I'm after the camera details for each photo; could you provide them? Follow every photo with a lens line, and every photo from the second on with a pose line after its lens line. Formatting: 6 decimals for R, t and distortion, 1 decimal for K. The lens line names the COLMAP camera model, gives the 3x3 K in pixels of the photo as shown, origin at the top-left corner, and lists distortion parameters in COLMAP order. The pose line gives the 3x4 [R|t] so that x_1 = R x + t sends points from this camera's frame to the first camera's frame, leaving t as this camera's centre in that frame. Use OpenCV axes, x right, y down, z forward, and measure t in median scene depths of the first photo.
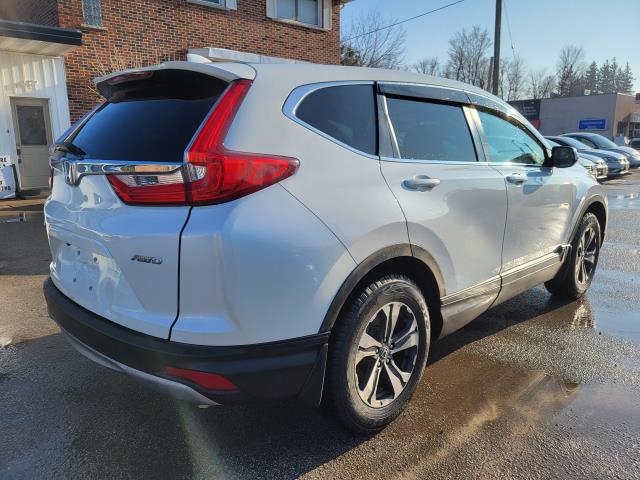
lens RADIAL K [[483.4, 0, 320.2], [0, 483.4, 241.7], [0, 0, 1]] dist [0.058743, -0.033033]
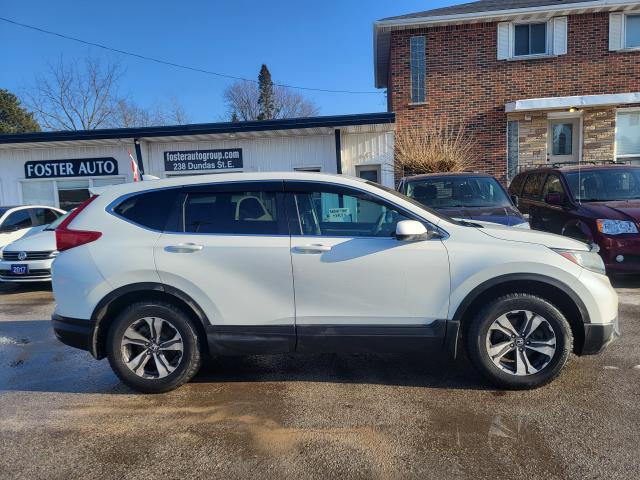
lens RADIAL K [[483.4, 0, 320.8], [0, 483.4, 240.5], [0, 0, 1]] dist [0.058743, -0.033033]
pose [[0.656367, 0.050866, -0.752725, 1.625754], [-0.114562, 0.992874, -0.032803, -0.136844], [0.745693, 0.107764, 0.657518, 0.263195]]
